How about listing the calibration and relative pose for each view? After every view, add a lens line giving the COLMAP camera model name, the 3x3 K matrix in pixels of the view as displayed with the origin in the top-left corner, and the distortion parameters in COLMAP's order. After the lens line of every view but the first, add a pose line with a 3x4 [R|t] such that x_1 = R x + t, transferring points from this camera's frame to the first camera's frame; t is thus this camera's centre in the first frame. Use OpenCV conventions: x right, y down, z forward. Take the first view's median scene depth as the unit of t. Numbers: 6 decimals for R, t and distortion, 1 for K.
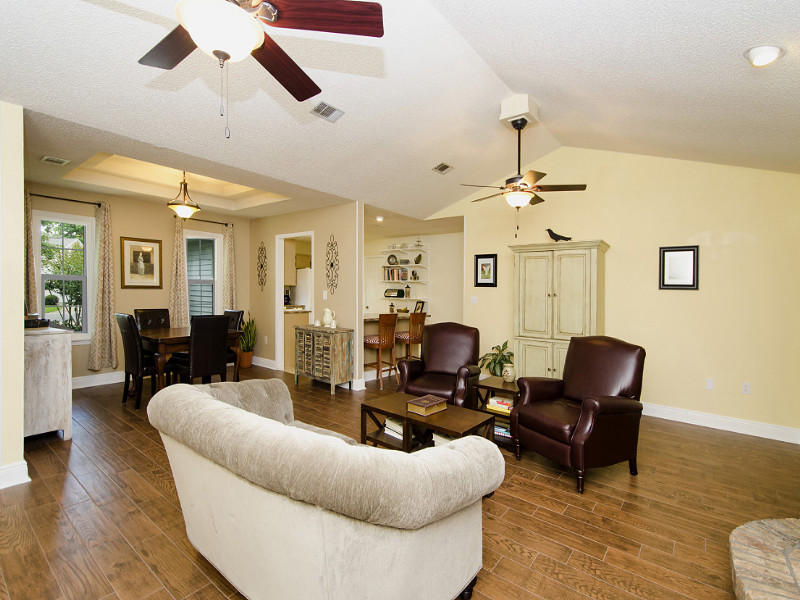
lens RADIAL K [[384.8, 0, 404.1], [0, 384.8, 290.0], [0, 0, 1]] dist [0.022158, -0.000294]
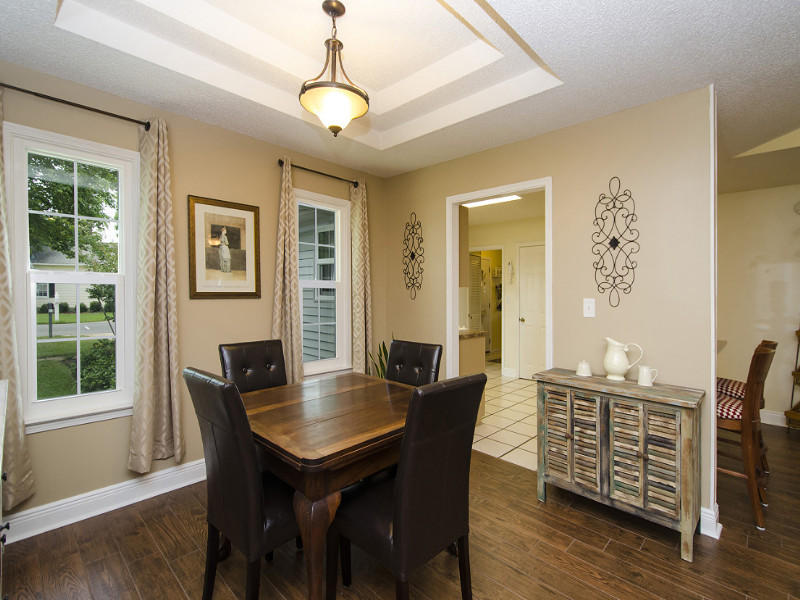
lens RADIAL K [[384.8, 0, 404.1], [0, 384.8, 290.0], [0, 0, 1]] dist [0.022158, -0.000294]
pose [[0.995436, -0.012635, -0.094594, -0.397436], [0.011865, 0.999892, -0.008700, -0.007255], [0.094694, 0.007538, 0.995478, 0.519674]]
